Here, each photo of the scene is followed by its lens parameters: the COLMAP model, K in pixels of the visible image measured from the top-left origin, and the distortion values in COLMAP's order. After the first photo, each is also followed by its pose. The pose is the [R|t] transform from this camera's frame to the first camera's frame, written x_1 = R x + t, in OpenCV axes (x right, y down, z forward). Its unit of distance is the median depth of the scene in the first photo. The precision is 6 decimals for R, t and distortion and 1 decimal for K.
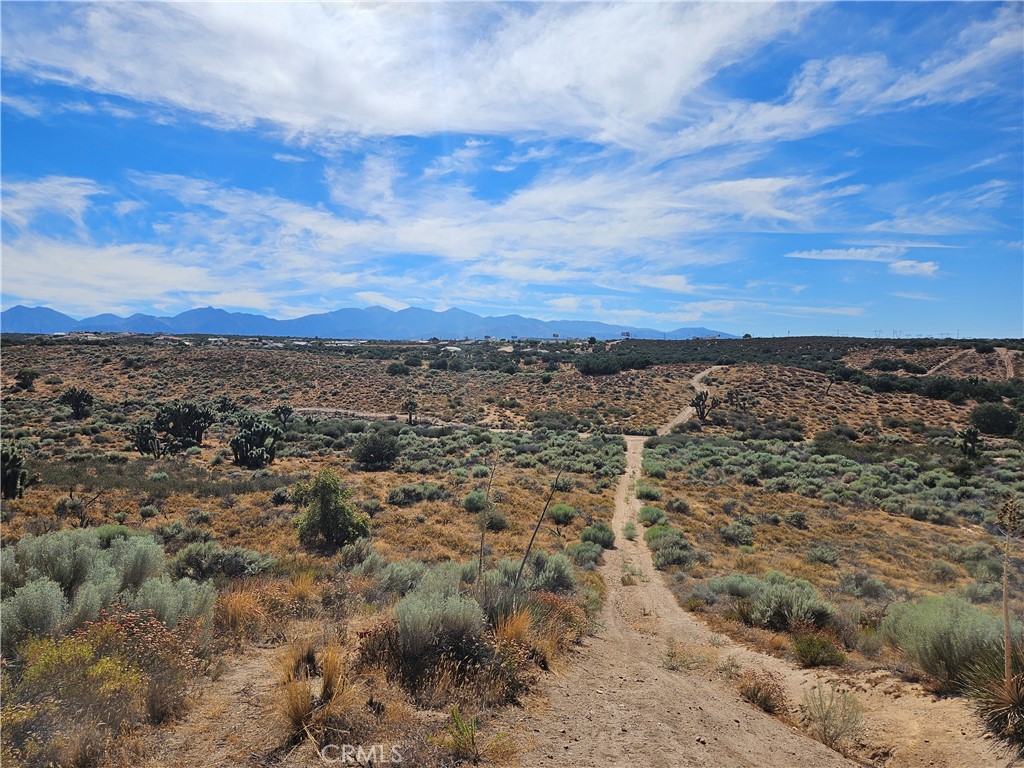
lens RADIAL K [[685.4, 0, 488.8], [0, 685.4, 389.8], [0, 0, 1]] dist [0.071325, -0.053347]
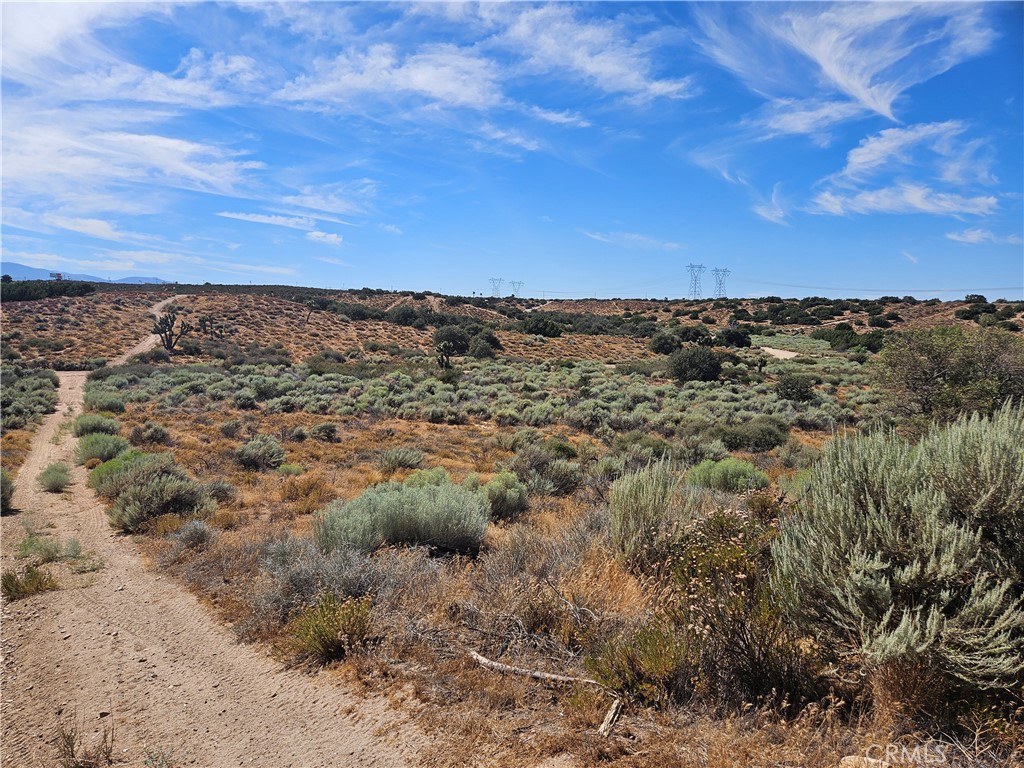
lens RADIAL K [[679.0, 0, 503.6], [0, 679.0, 396.4], [0, 0, 1]] dist [0.065739, -0.049710]
pose [[0.722575, -0.068767, 0.687864, 0.045297], [0.019541, 0.996674, 0.079113, 0.052474], [-0.691017, -0.043724, 0.721515, 0.191534]]
